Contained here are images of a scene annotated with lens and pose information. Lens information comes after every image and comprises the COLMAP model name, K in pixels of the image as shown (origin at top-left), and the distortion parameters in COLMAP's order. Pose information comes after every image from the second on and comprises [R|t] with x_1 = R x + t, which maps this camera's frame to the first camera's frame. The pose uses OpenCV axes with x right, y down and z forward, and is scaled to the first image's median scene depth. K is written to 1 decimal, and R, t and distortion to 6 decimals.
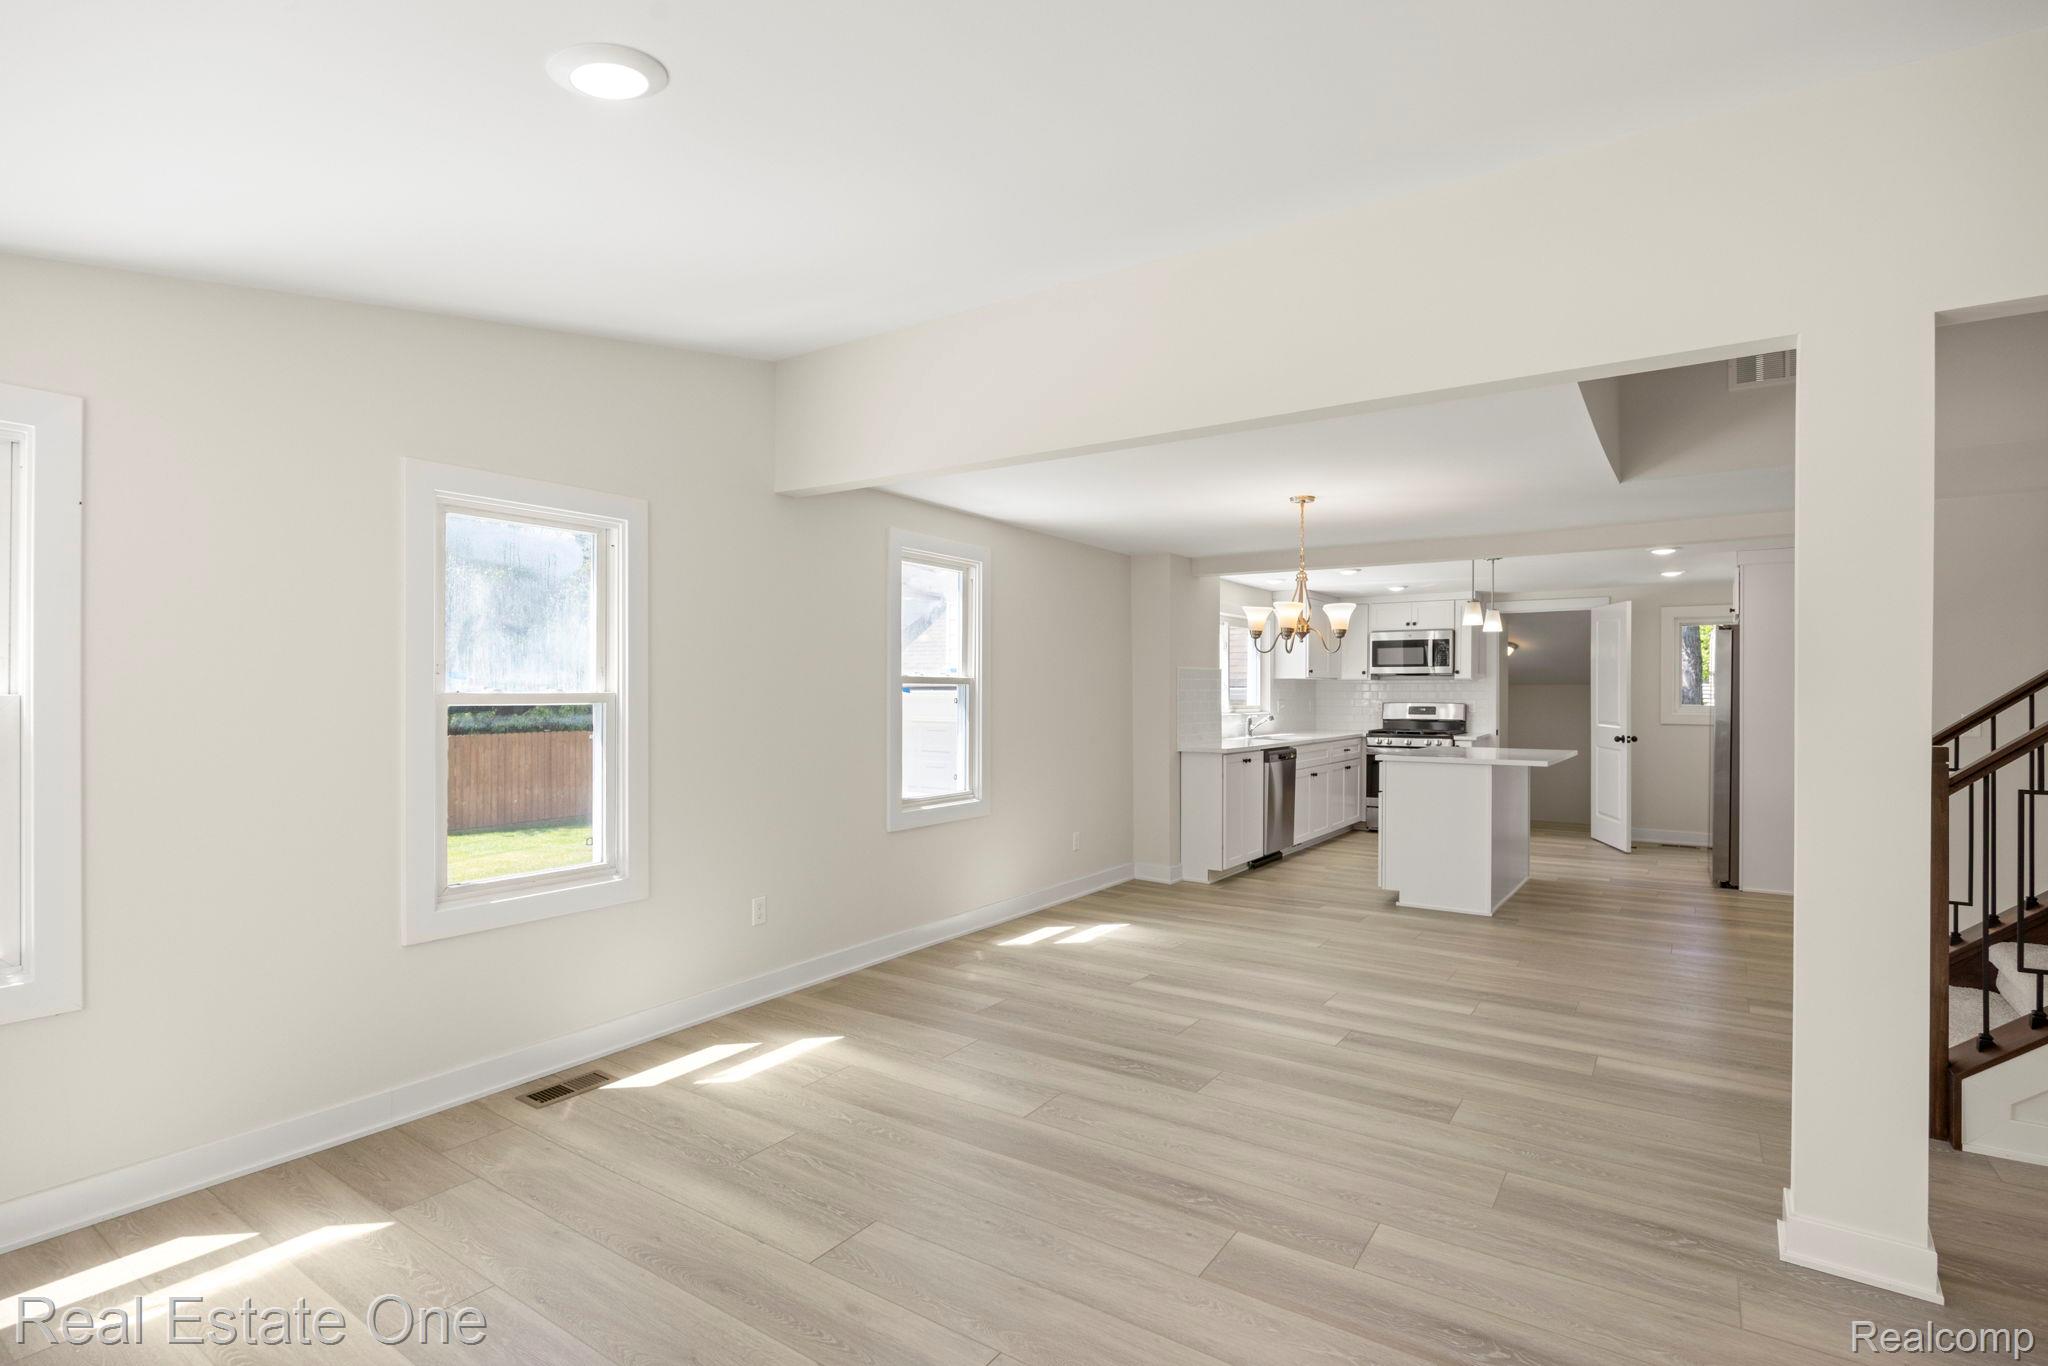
lens RADIAL K [[991.9, 0, 1024.7], [0, 991.9, 691.8], [0, 0, 1]] dist [-0.000039, 0.000005]
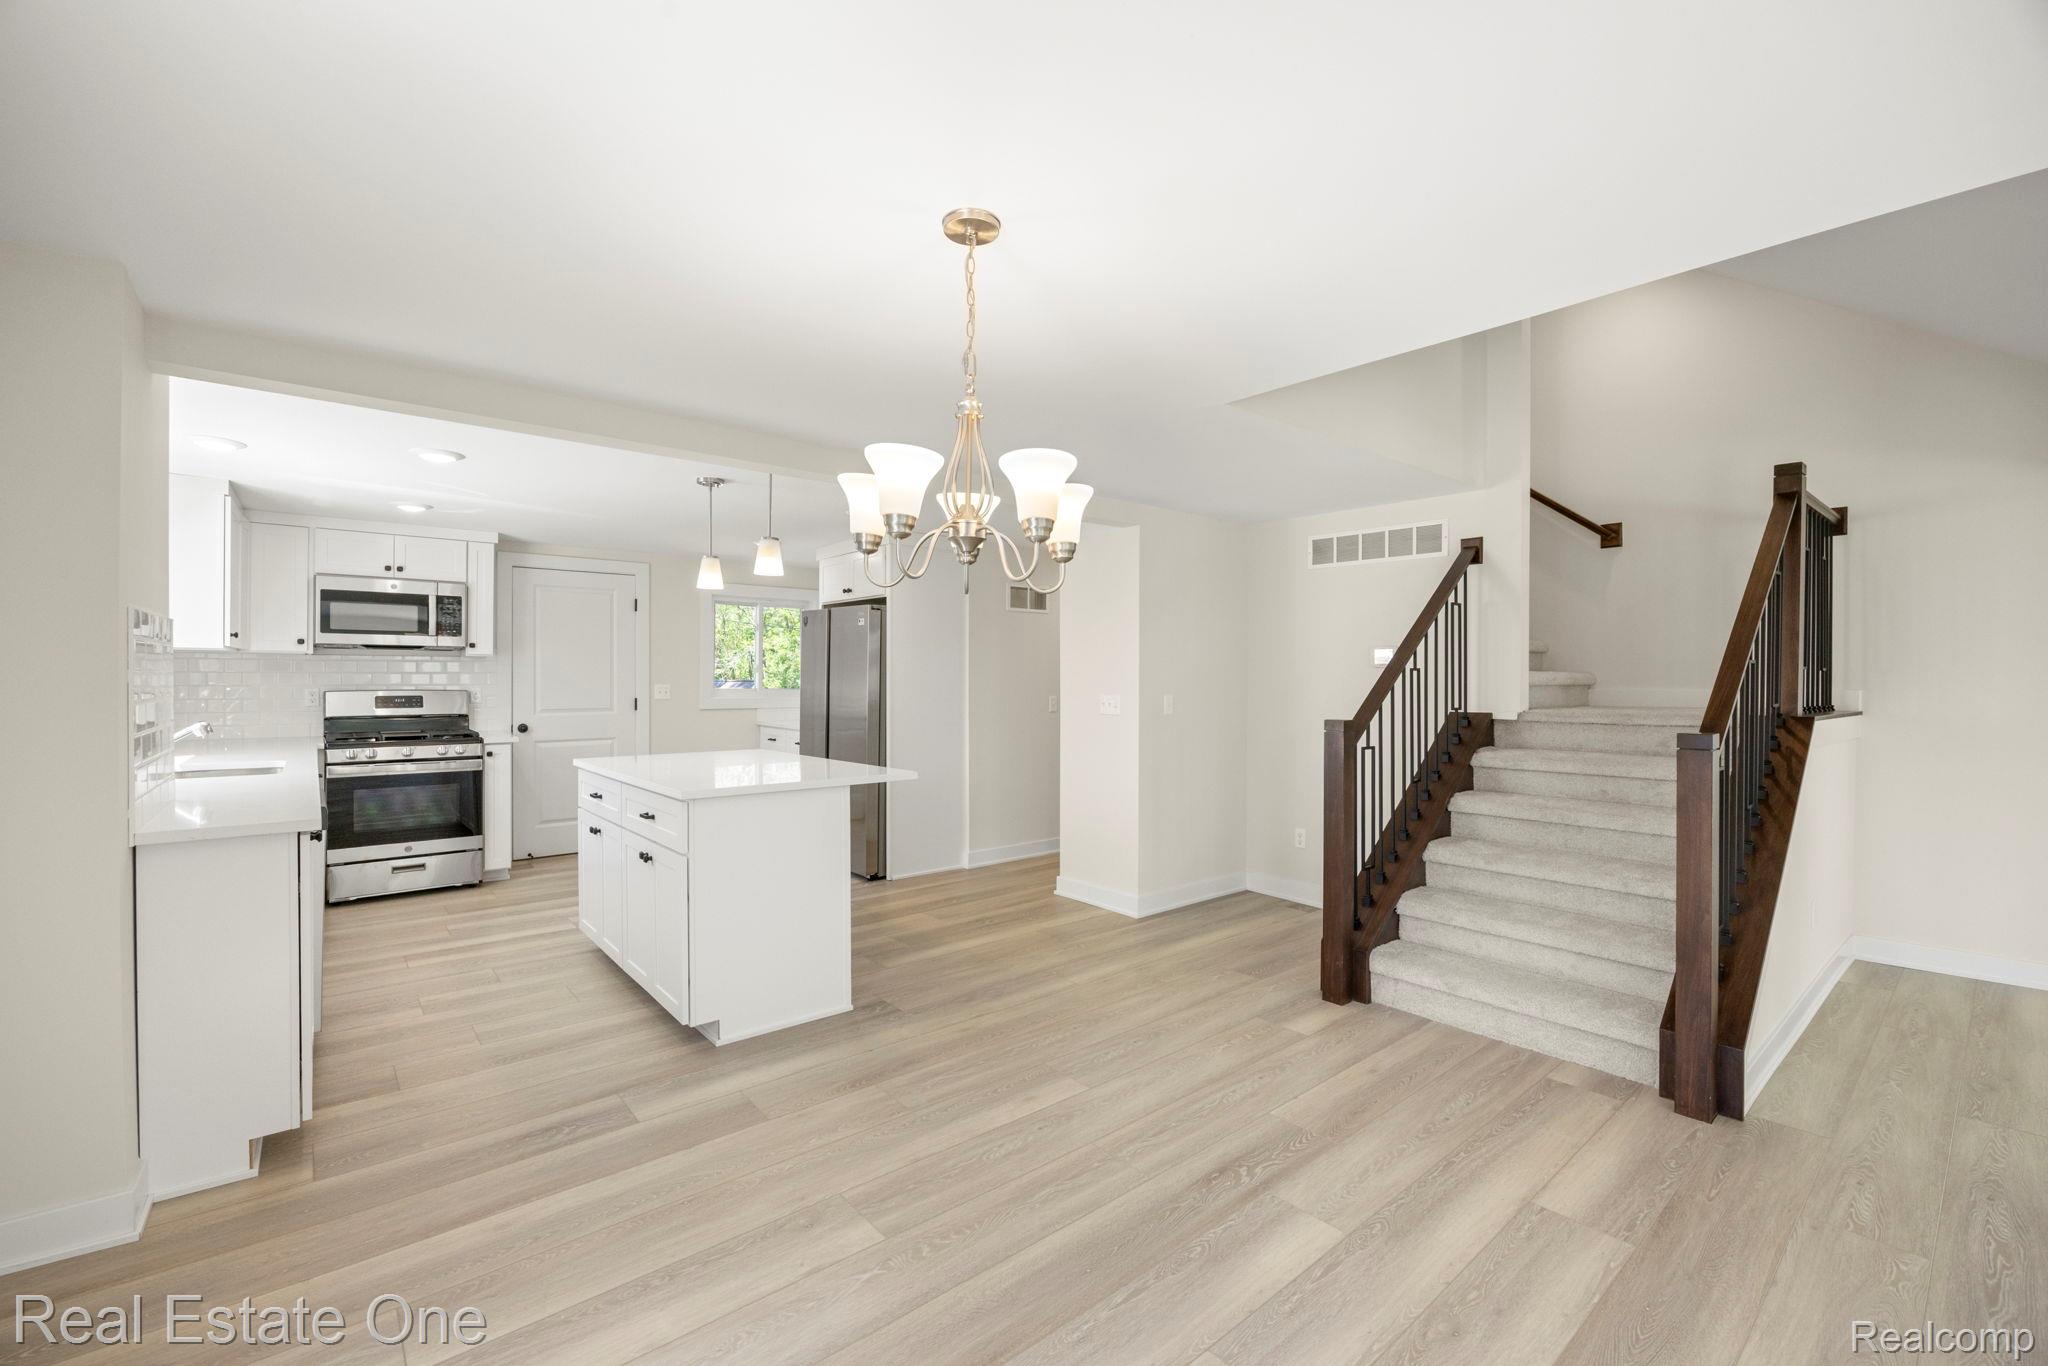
lens RADIAL K [[862.6, 0, 1024.3], [0, 862.6, 679.9], [0, 0, 1]] dist [-0.014040, -0.000246]
pose [[0.272571, -0.004001, 0.962127, -0.035862], [-0.003619, 0.999980, 0.005183, -0.000154], [-0.962129, -0.004895, 0.272552, 0.461007]]
